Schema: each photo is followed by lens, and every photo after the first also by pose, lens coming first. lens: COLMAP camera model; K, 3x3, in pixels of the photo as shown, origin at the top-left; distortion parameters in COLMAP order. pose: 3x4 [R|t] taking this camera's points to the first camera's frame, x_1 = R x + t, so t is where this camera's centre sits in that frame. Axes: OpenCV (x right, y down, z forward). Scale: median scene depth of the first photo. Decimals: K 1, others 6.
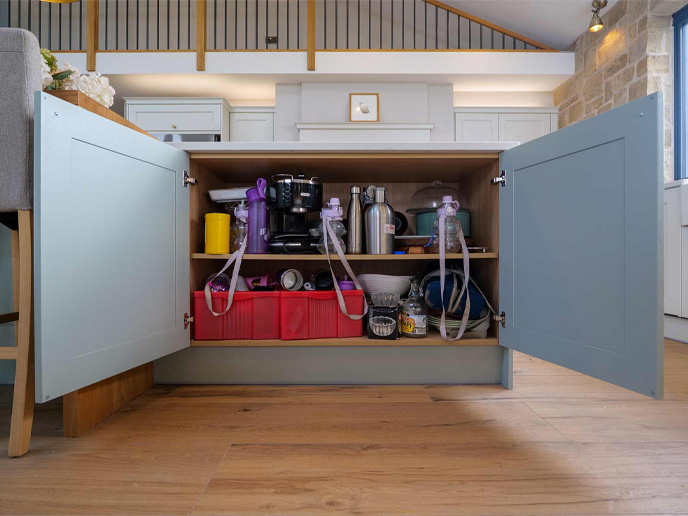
lens RADIAL K [[417.2, 0, 344.4], [0, 417.2, 256.2], [0, 0, 1]] dist [-0.006560, 0.000103]
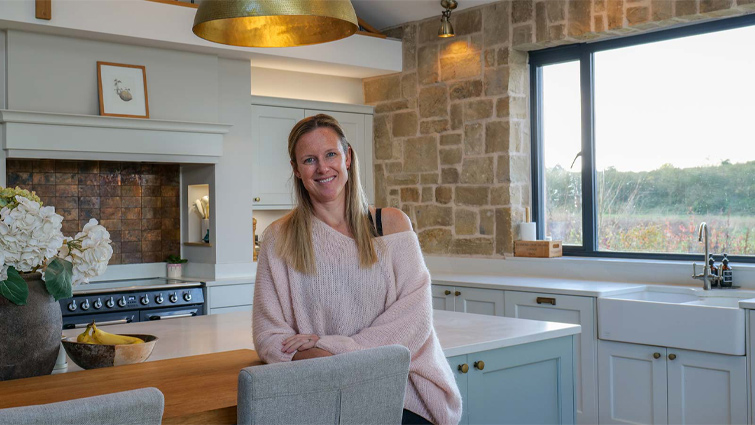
lens RADIAL K [[871.4, 0, 366.0], [0, 871.4, 203.8], [0, 0, 1]] dist [-0.024797, 0.000000]
pose [[0.750403, -0.004973, 0.660962, -0.499934], [0.008330, 0.999963, -0.001933, -0.206542], [-0.660928, 0.006956, 0.750417, -0.093954]]
